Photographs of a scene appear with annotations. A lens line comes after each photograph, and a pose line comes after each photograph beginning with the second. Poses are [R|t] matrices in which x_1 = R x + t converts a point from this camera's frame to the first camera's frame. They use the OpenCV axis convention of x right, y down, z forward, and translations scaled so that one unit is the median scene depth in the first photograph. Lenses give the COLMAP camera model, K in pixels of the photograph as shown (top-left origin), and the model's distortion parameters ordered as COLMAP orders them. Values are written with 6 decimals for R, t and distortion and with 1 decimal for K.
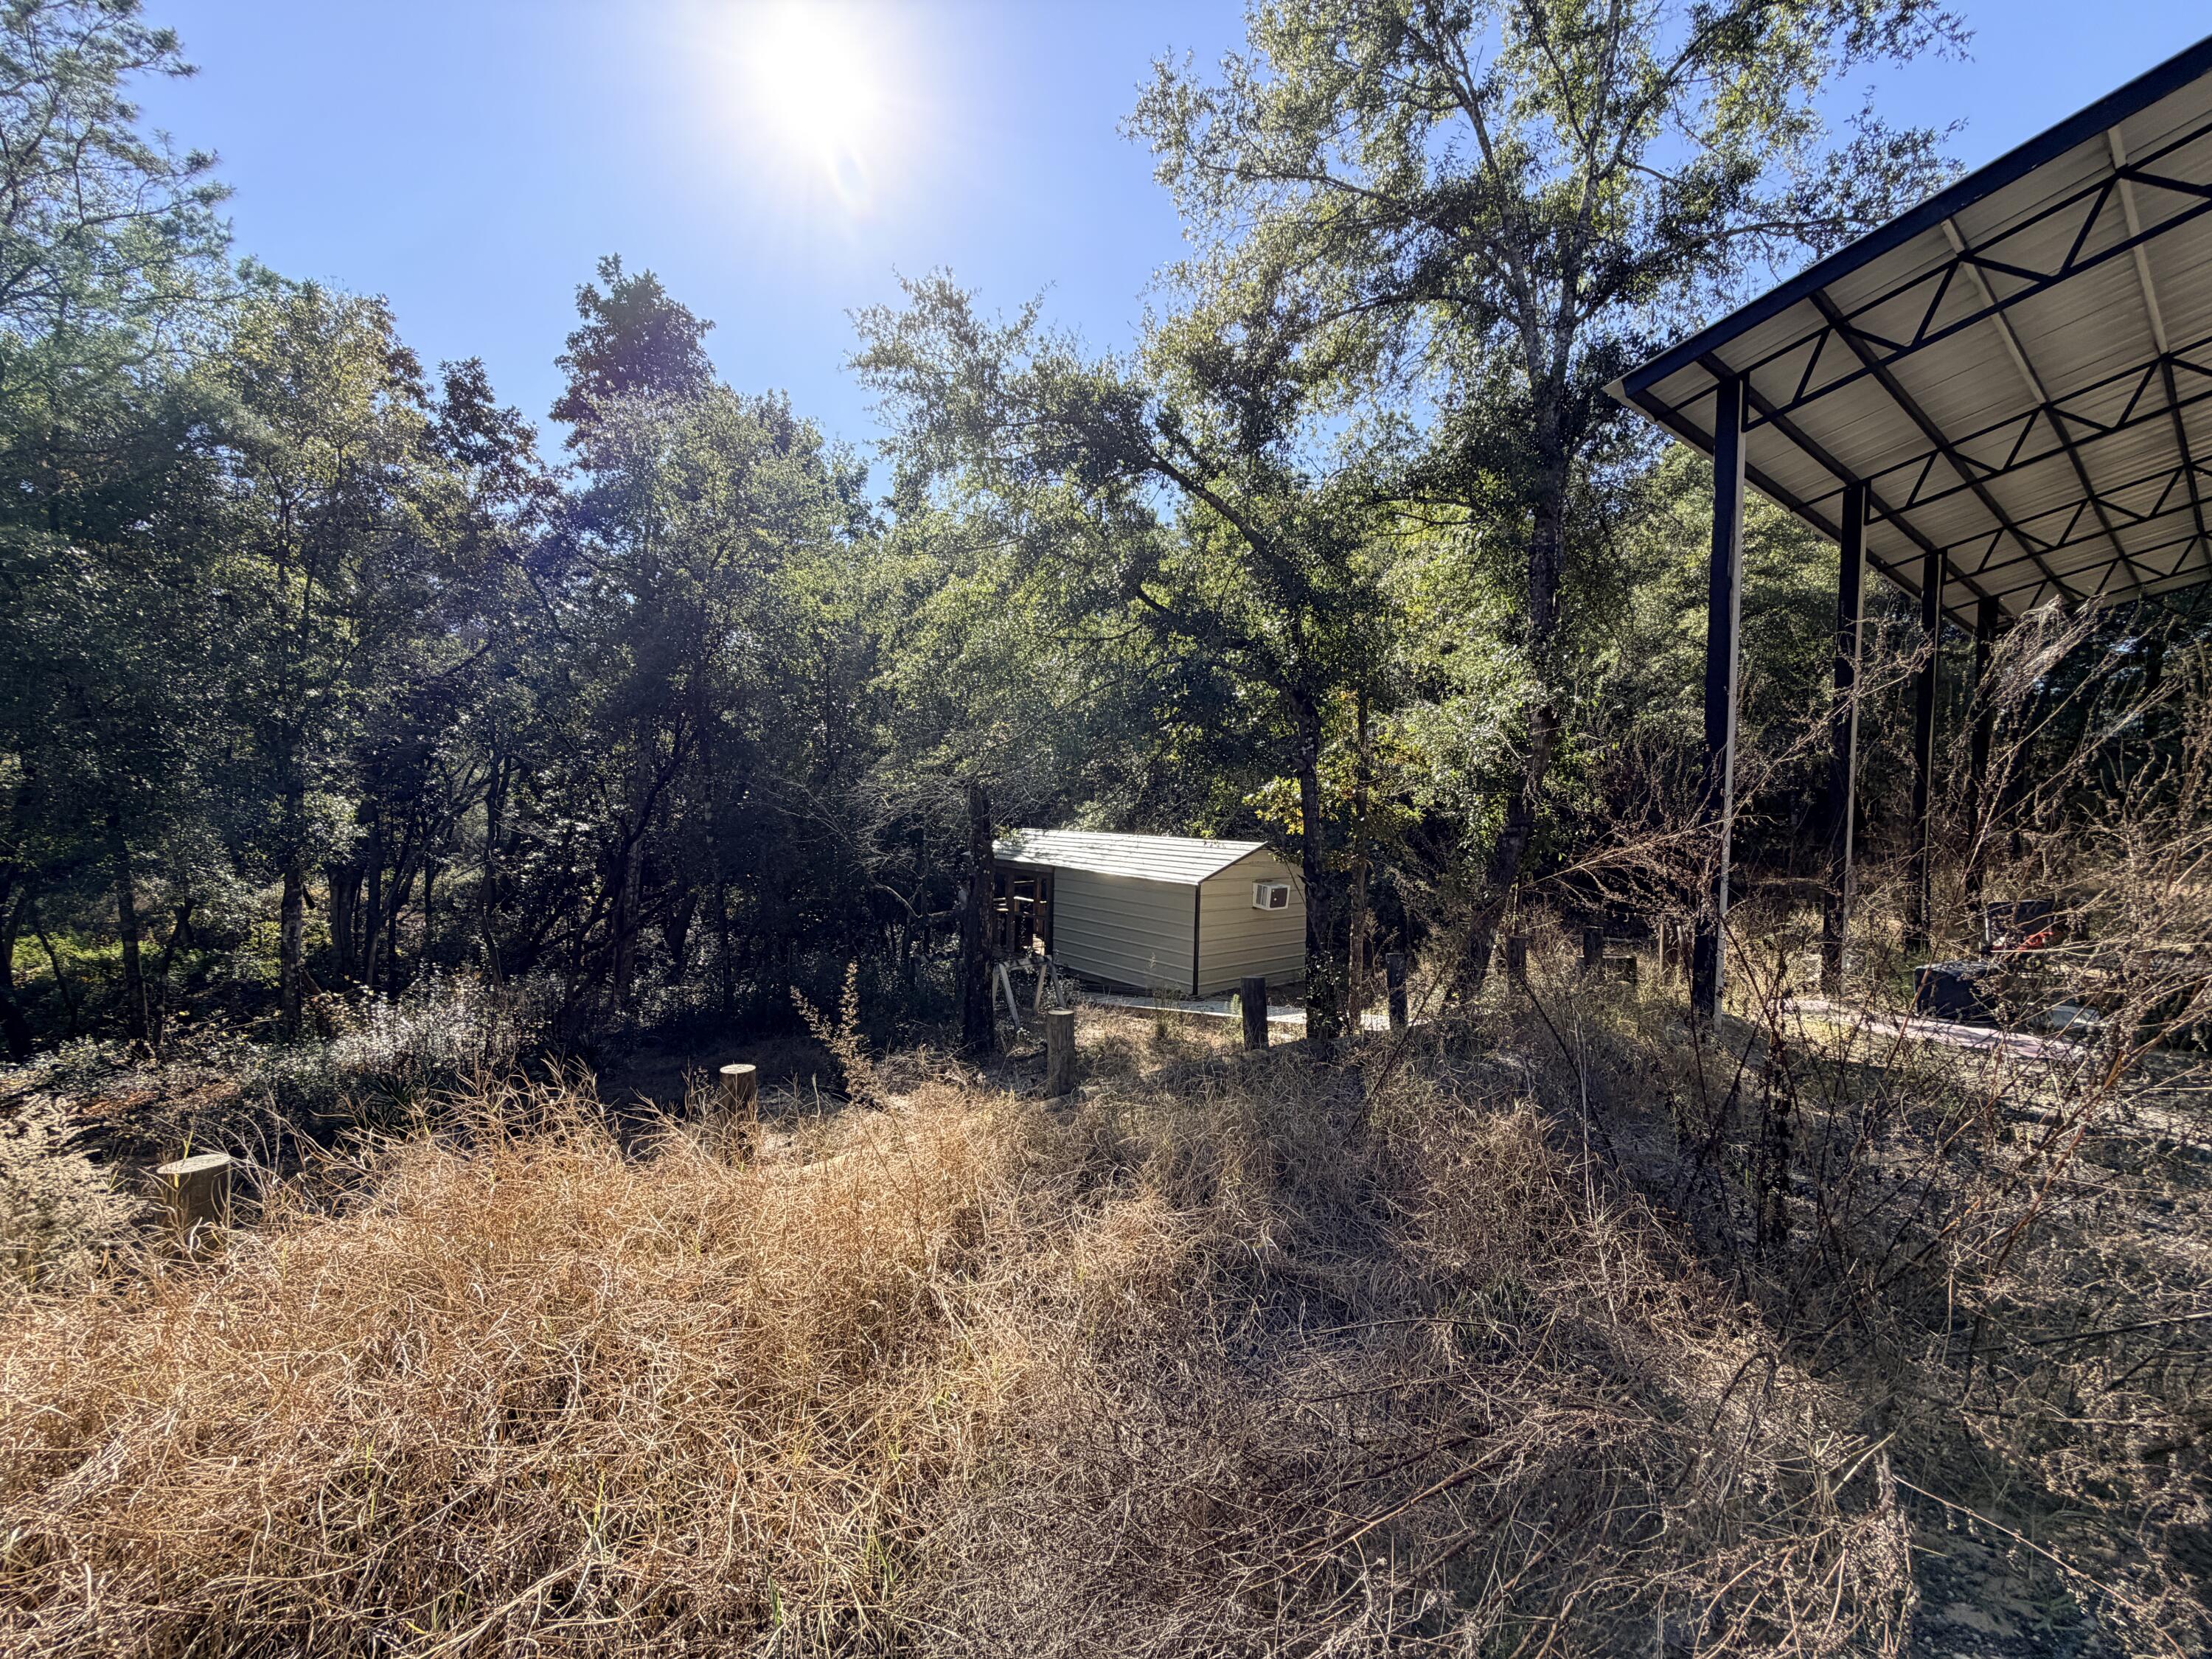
lens RADIAL K [[874.8, 0, 1096.0], [0, 874.8, 831.2], [0, 0, 1]] dist [0.001451, -0.000340]
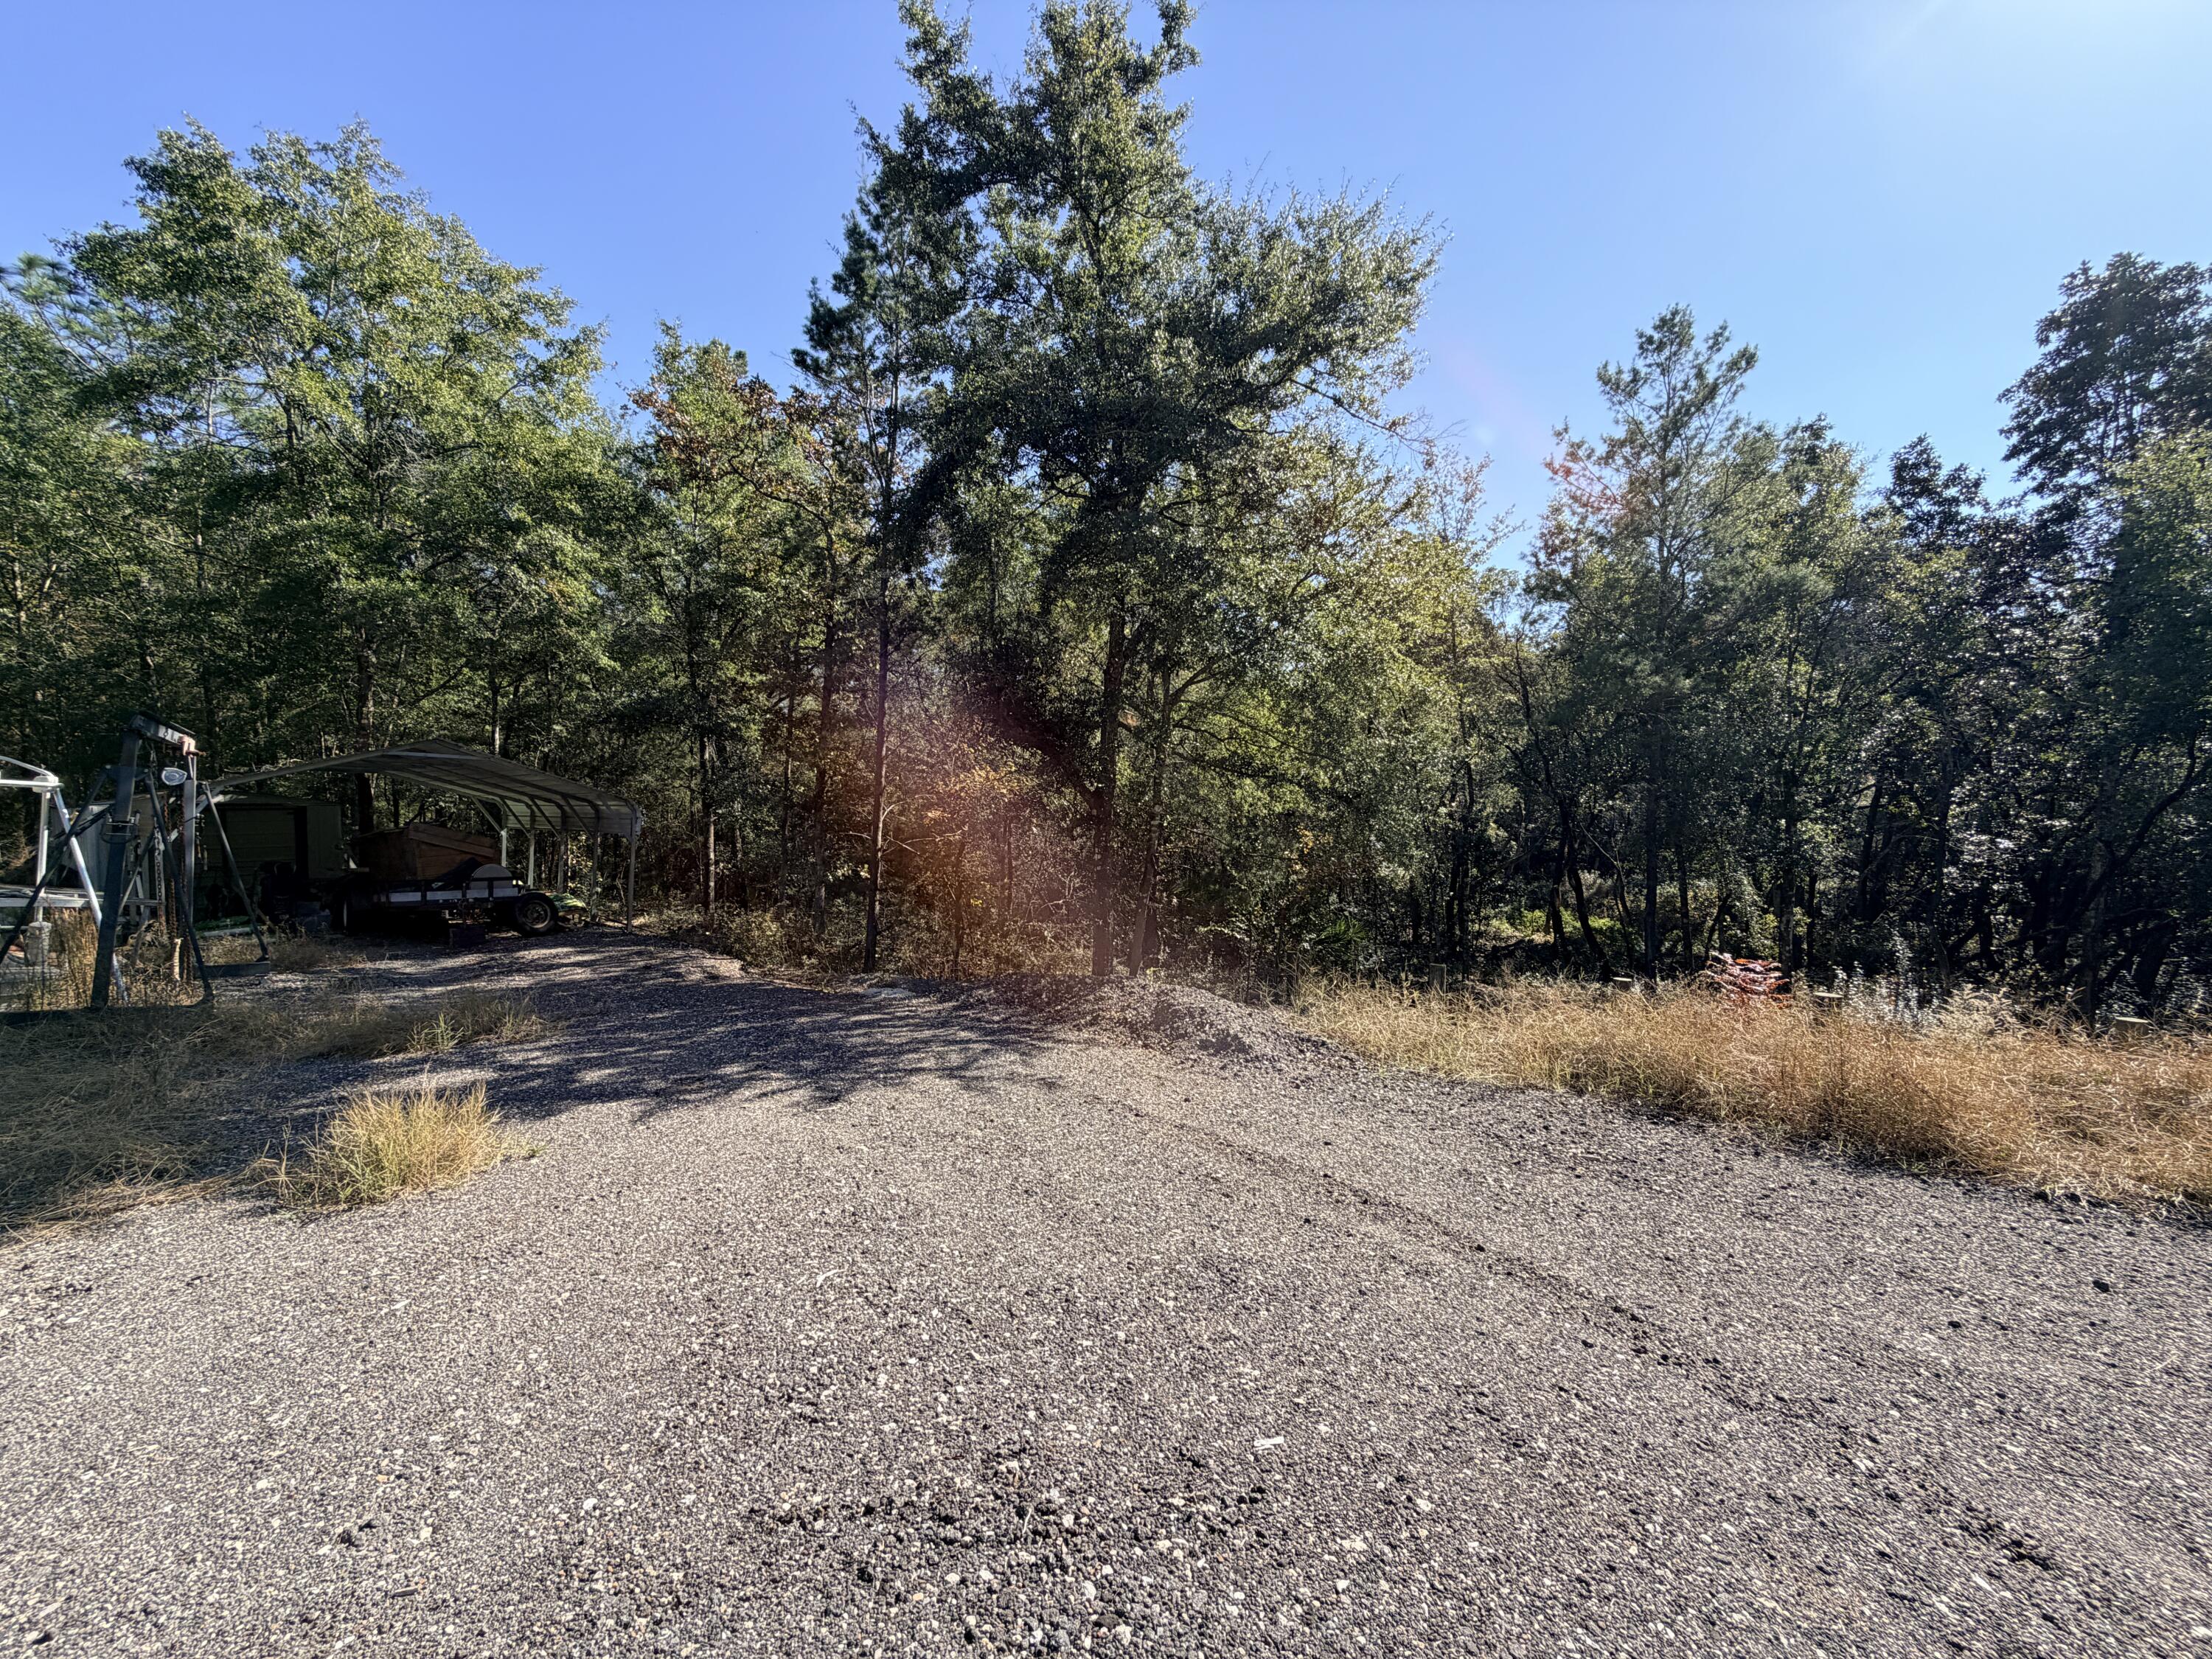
lens RADIAL K [[874.8, 0, 1096.6], [0, 874.8, 822.5], [0, 0, 1]] dist [0.001451, -0.000340]
pose [[0.291436, -0.006083, -0.956571, 0.064011], [-0.007636, 0.999933, -0.008685, -0.018025], [0.956560, 0.009835, 0.291370, -0.344180]]
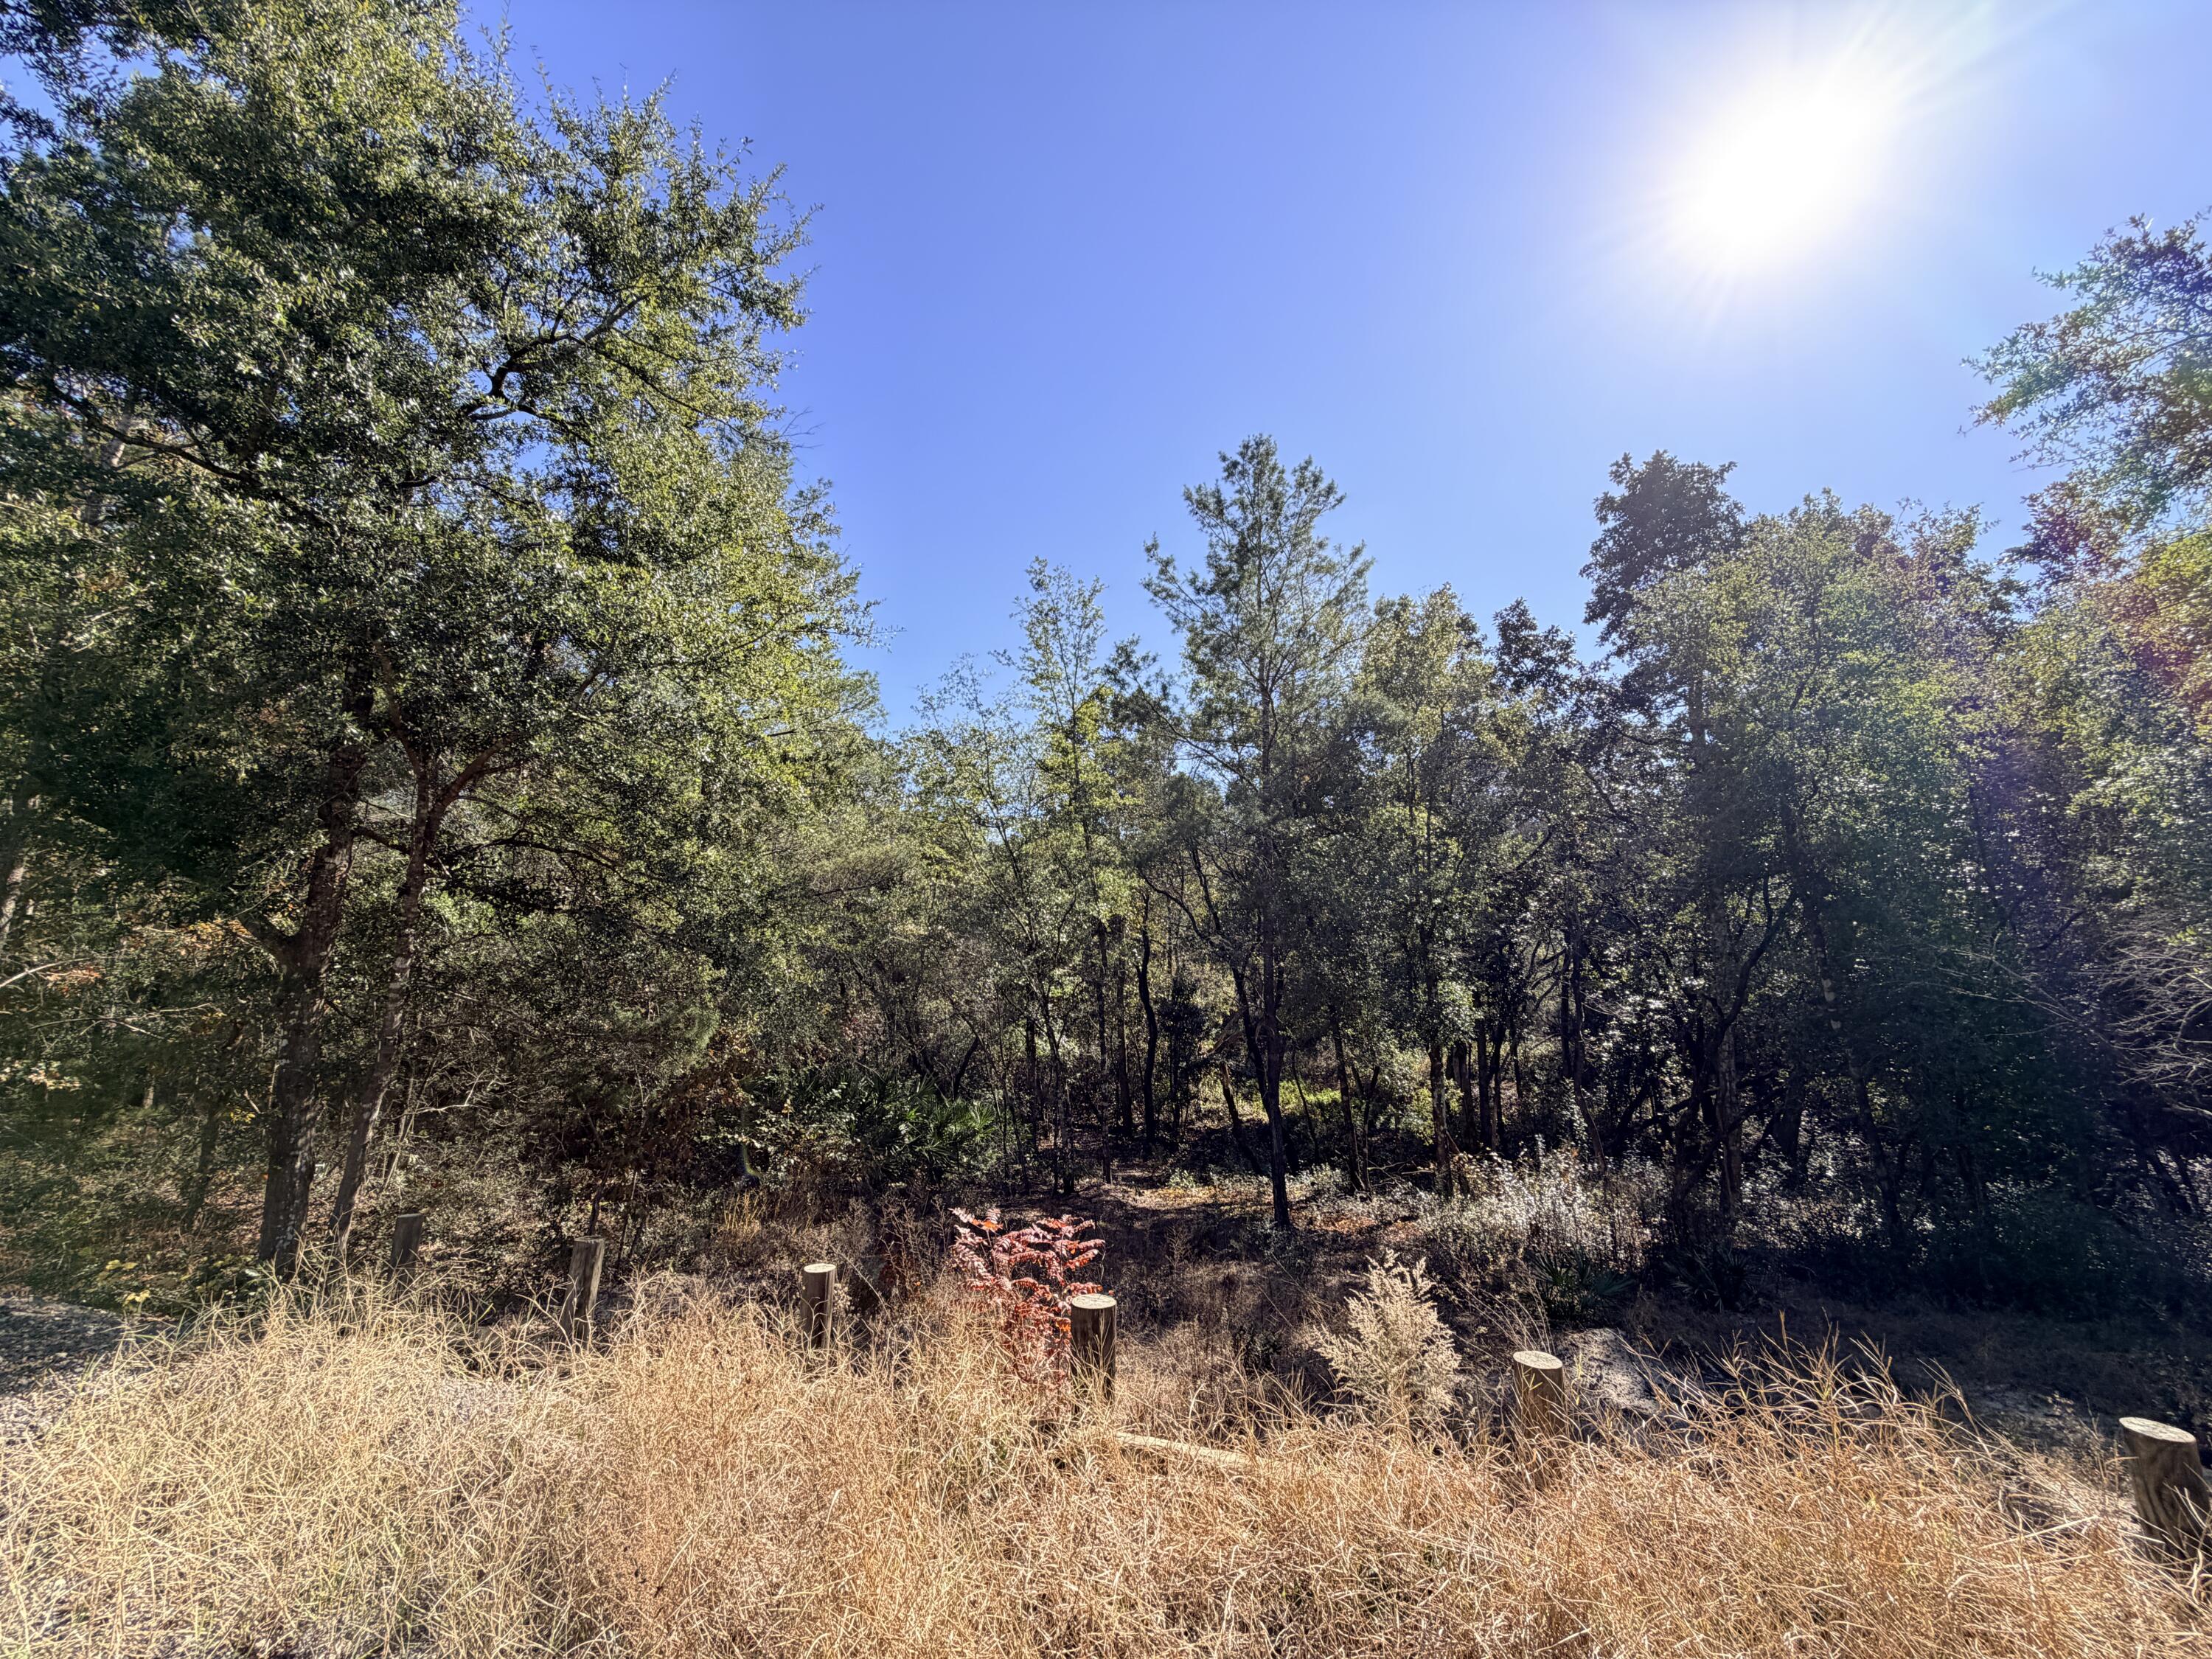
lens RADIAL K [[874.8, 0, 1102.6], [0, 874.8, 830.4], [0, 0, 1]] dist [0.001451, -0.000340]
pose [[0.483254, -0.176760, -0.857450, -0.027553], [0.008893, 0.980347, -0.197083, -0.011361], [0.875435, 0.087615, 0.475329, -0.015851]]
